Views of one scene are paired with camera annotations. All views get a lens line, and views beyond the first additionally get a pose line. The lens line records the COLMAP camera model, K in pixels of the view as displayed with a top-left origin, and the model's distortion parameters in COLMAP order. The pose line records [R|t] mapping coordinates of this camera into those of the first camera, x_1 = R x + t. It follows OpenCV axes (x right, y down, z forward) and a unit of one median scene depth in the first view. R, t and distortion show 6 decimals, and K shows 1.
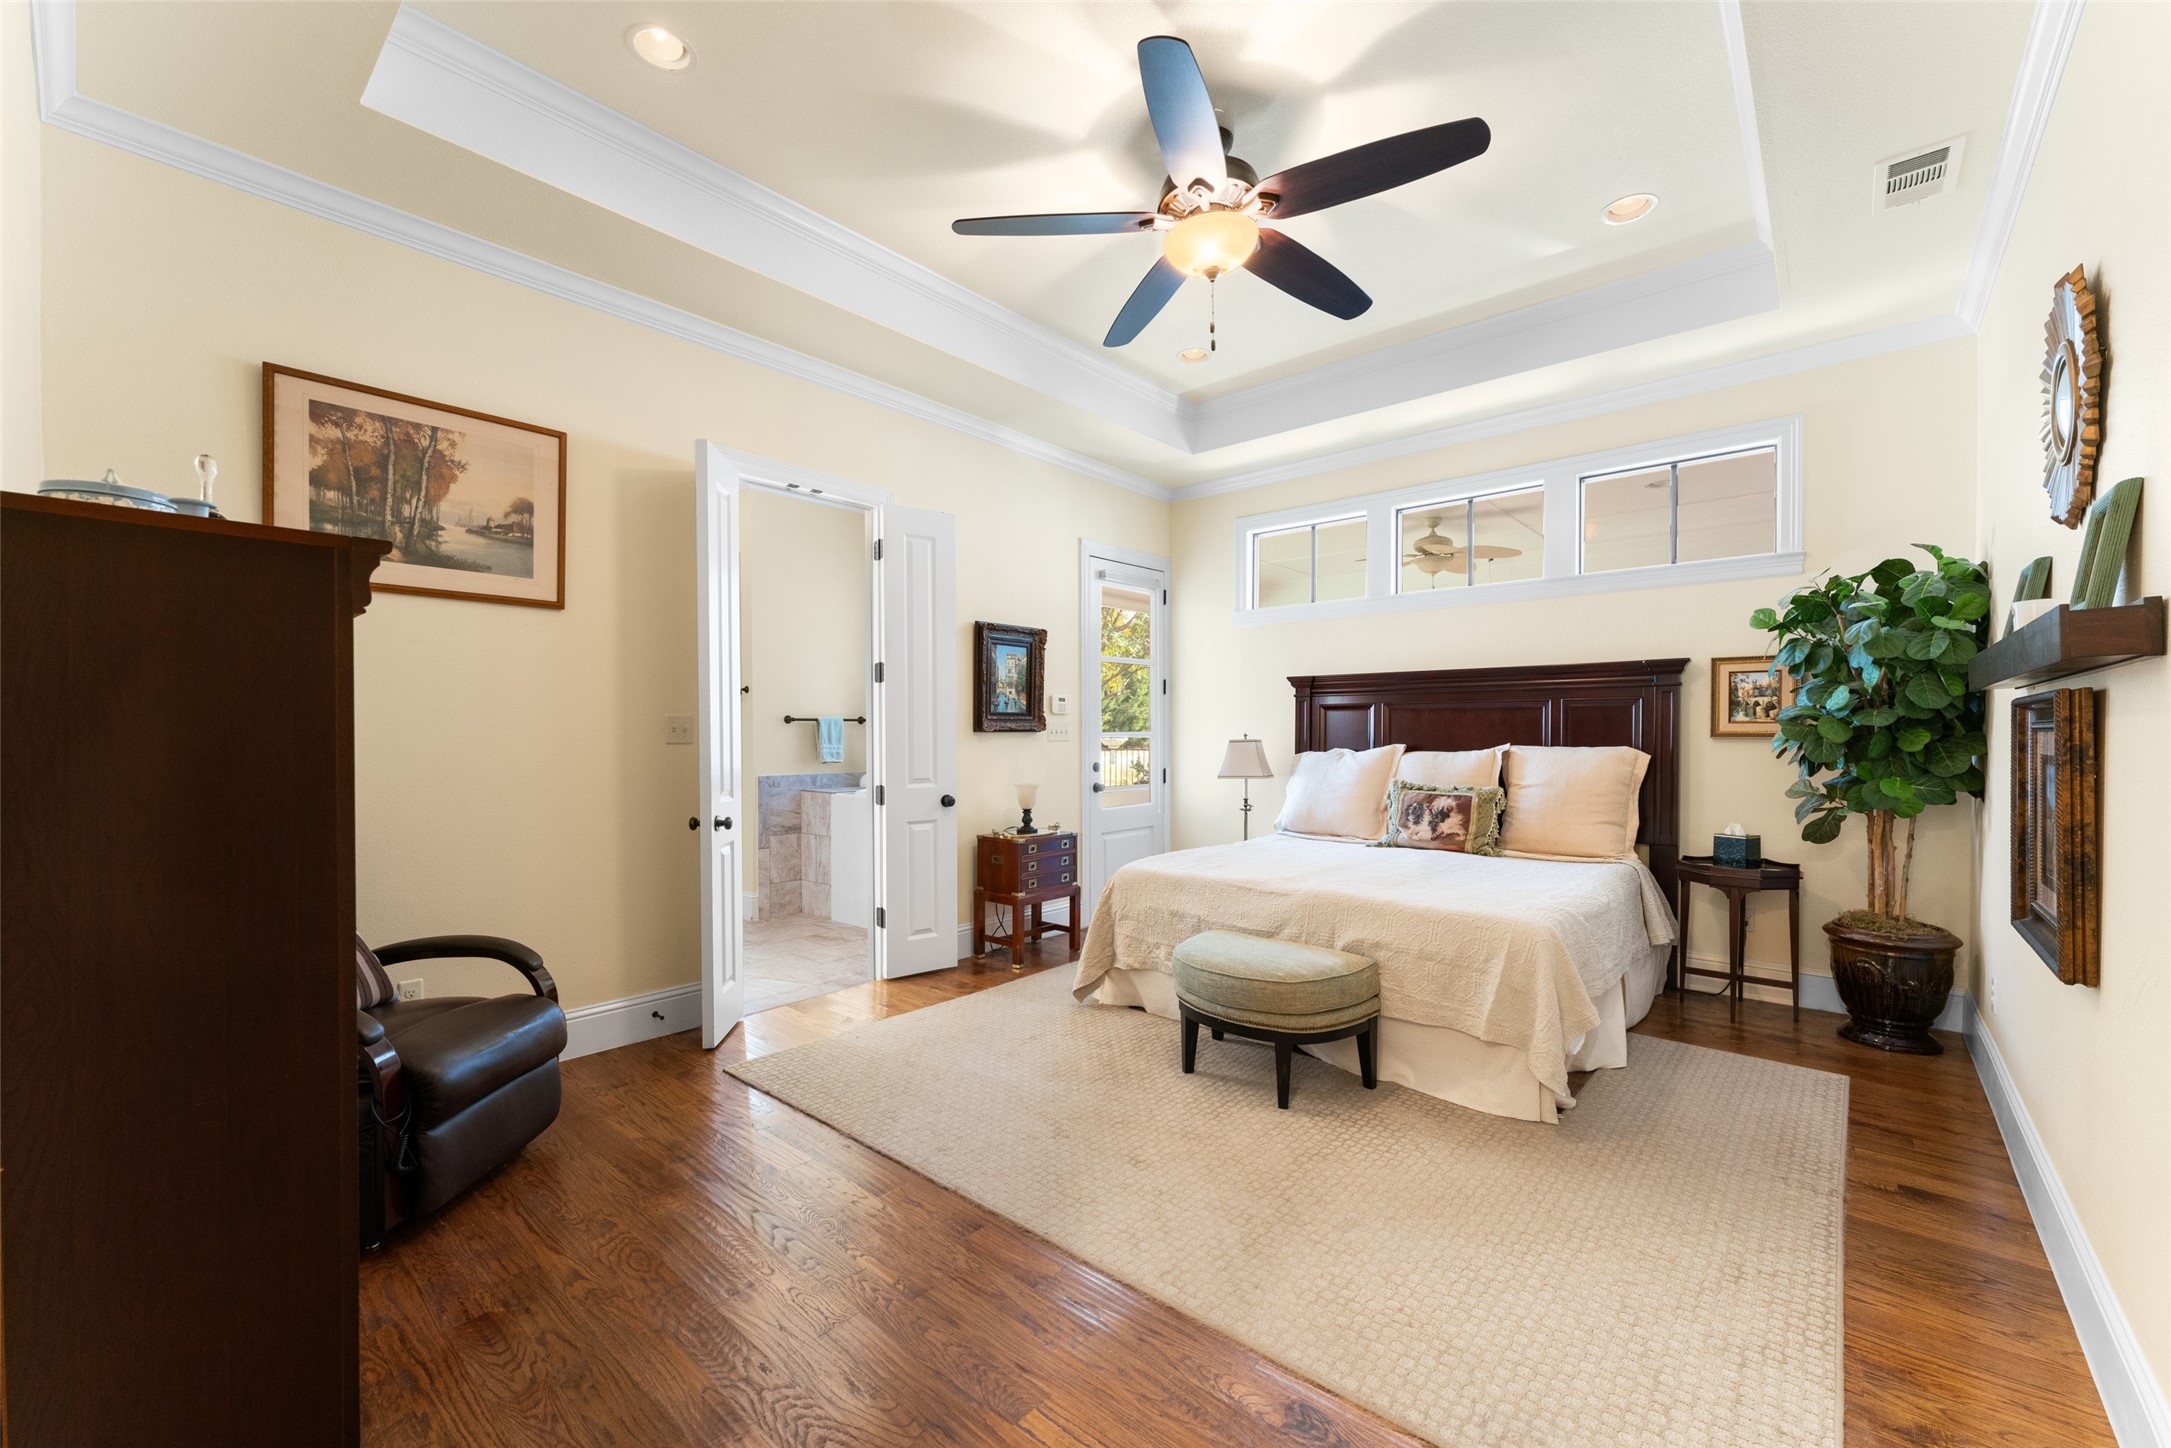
lens RADIAL K [[873.6, 0, 1083.8], [0, 873.6, 739.3], [0, 0, 1]] dist [0.000120, -0.000056]
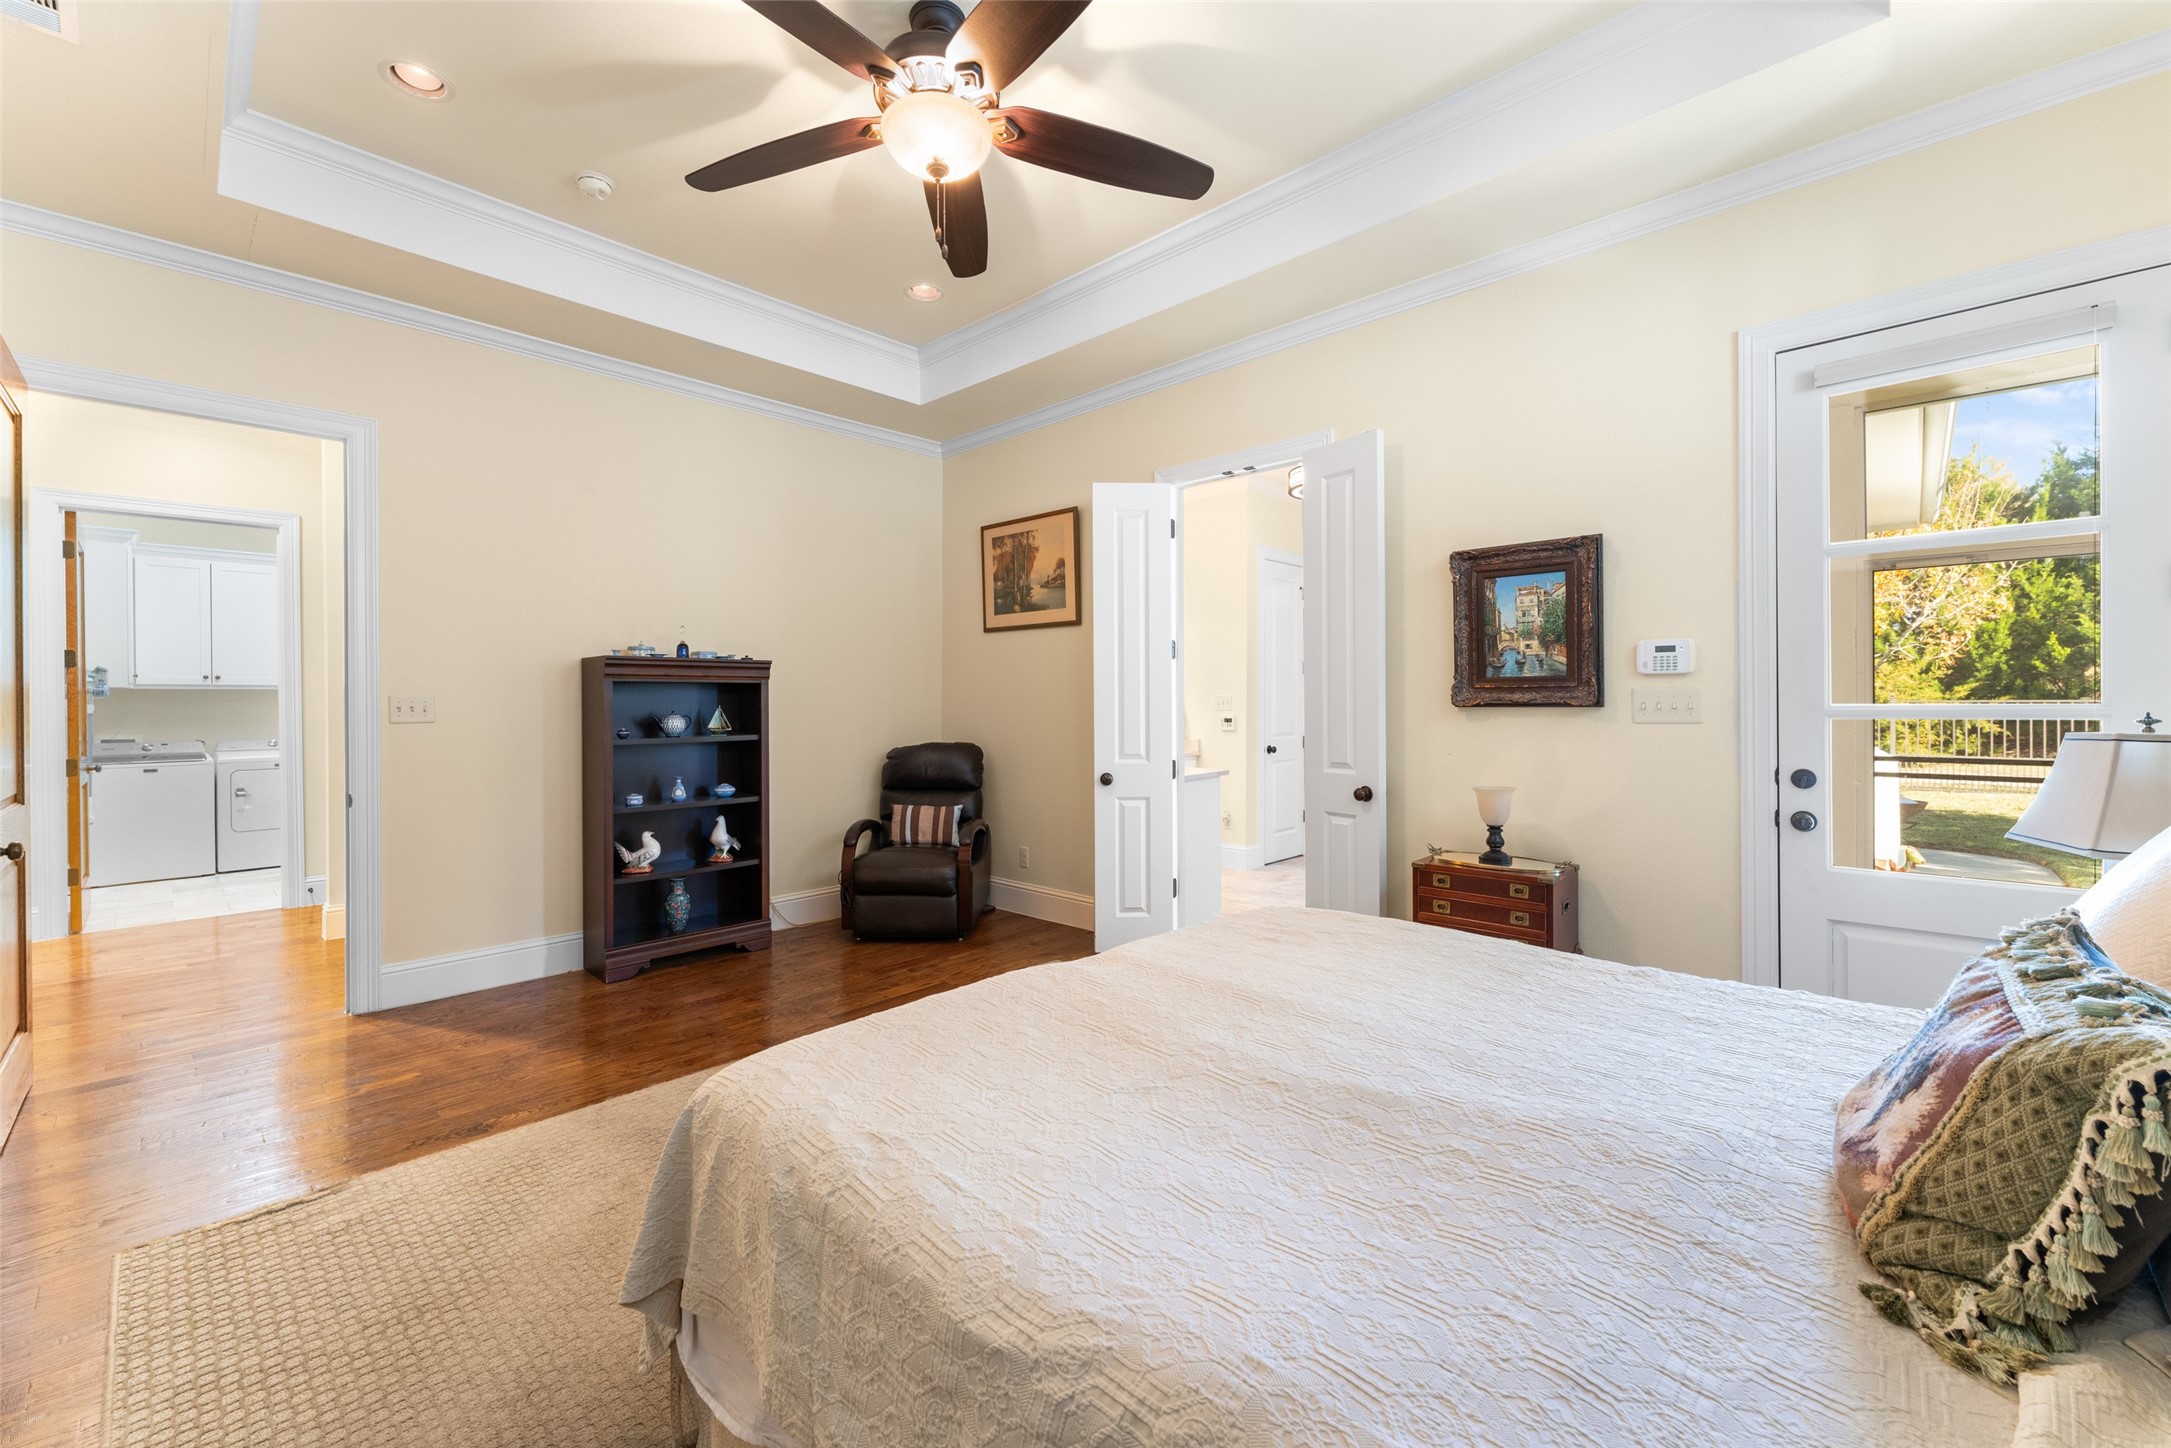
lens RADIAL K [[868.1, 0, 1076.8], [0, 868.1, 721.0], [0, 0, 1]] dist [0.001270, 0.000065]
pose [[-0.037328, 0.020813, -0.999086, 0.595735], [-0.002402, 0.999778, 0.020917, -0.011047], [0.999300, 0.003181, -0.037270, 0.710370]]
